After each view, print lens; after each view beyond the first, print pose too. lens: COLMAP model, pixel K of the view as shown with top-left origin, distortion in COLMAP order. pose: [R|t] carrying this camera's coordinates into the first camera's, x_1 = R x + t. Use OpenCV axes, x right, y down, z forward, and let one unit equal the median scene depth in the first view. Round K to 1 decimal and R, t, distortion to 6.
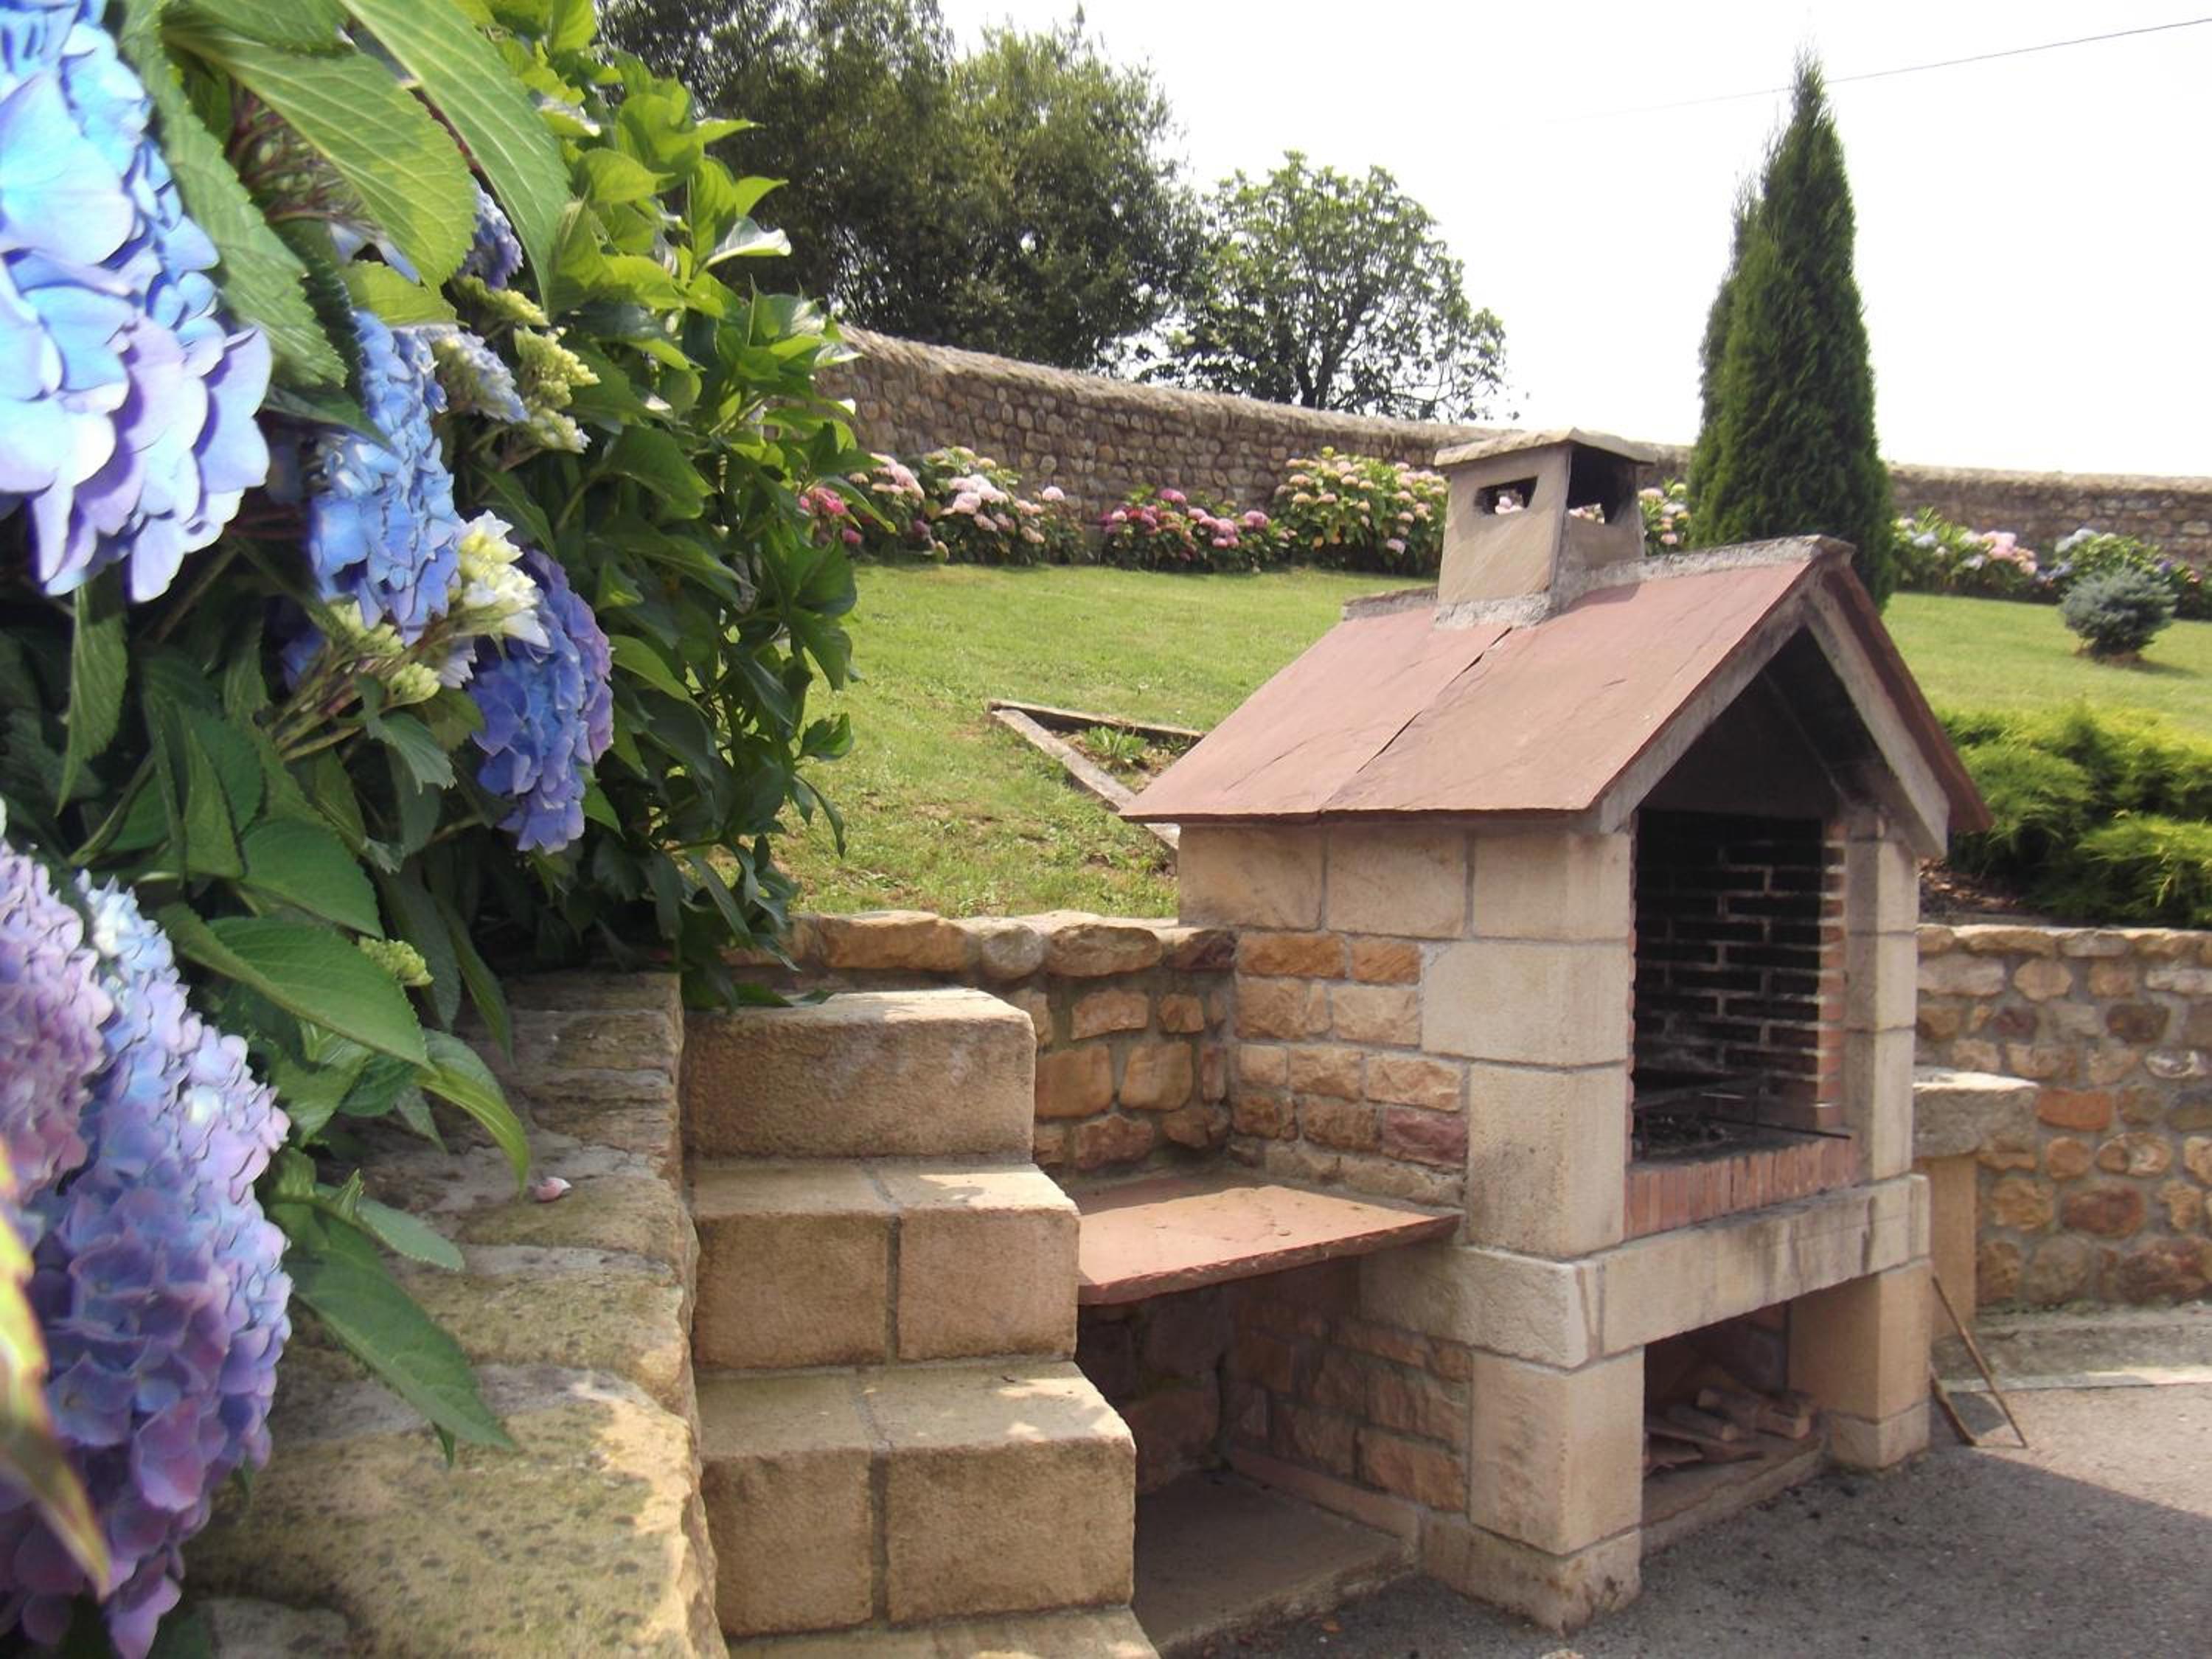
lens RADIAL K [[1730.0, 0, 1102.9], [0, 1730.0, 823.9], [0, 0, 1]] dist [-0.058312, 0.004872]
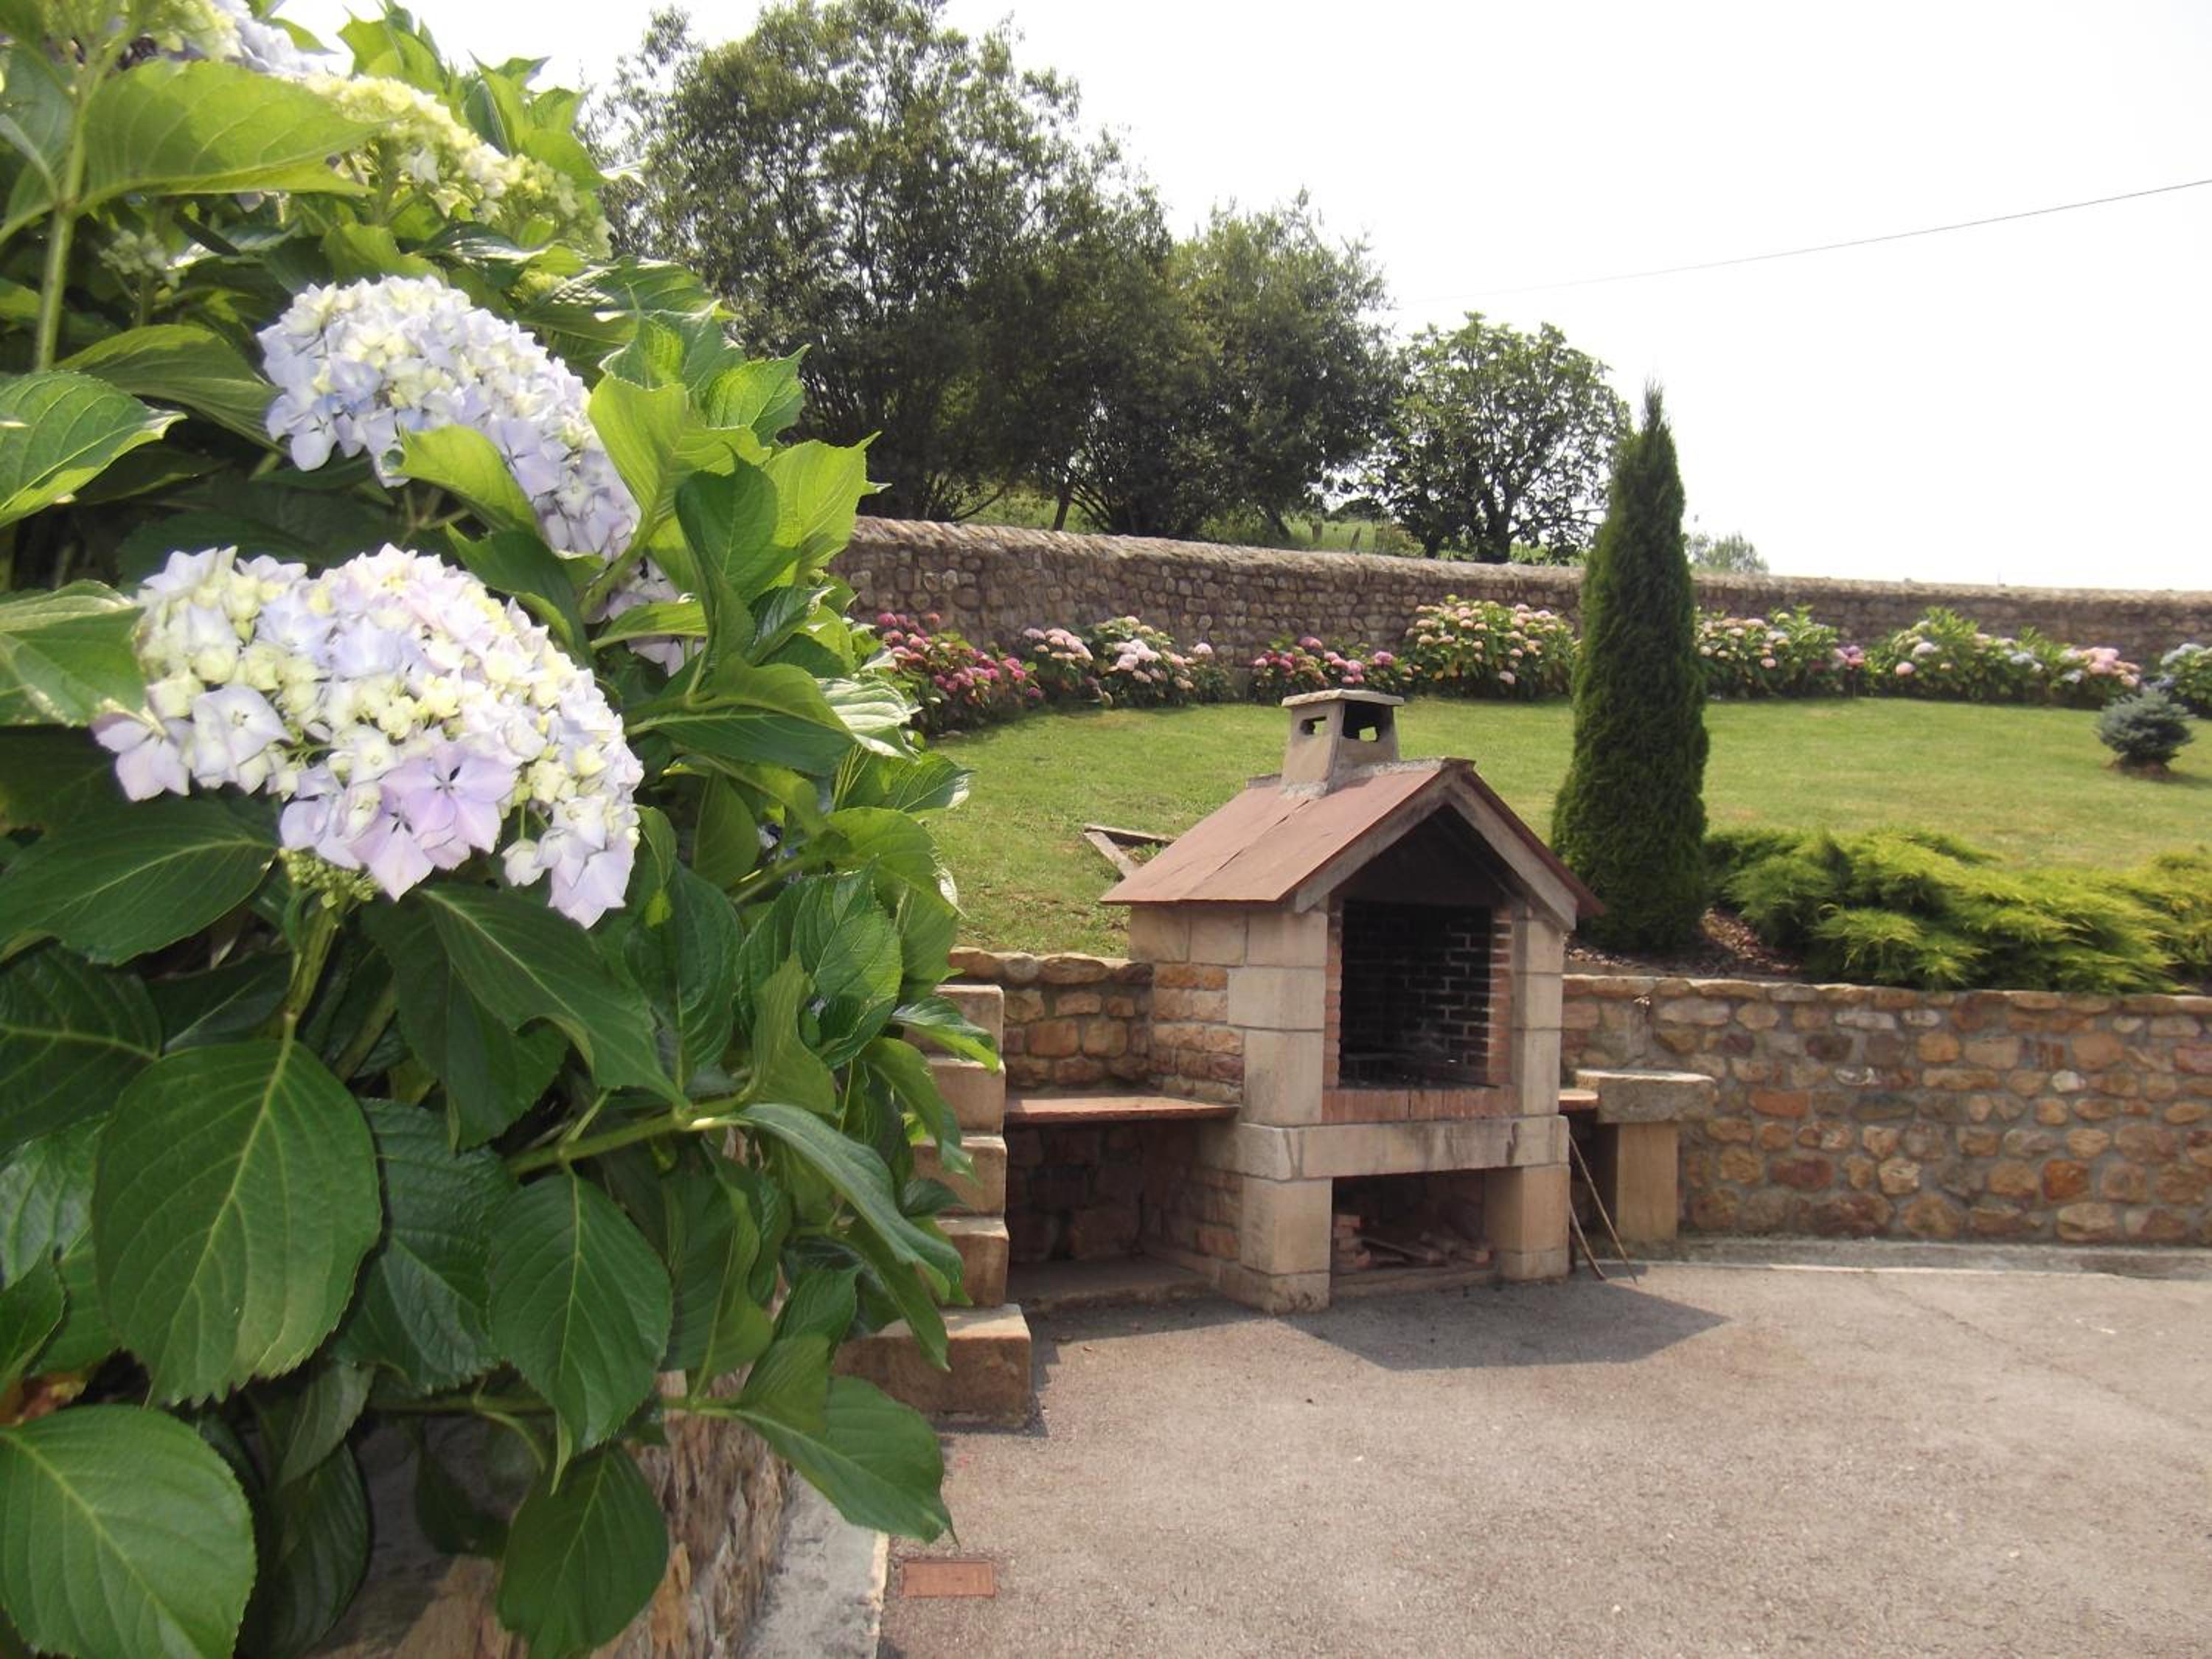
lens RADIAL K [[1730.0, 0, 1108.2], [0, 1730.0, 818.2], [0, 0, 1]] dist [-0.058312, 0.004872]
pose [[0.987829, 0.004062, -0.155490, 0.218879], [-0.011889, 0.998706, -0.049437, -0.001353], [0.155088, 0.050684, 0.986600, -0.587440]]
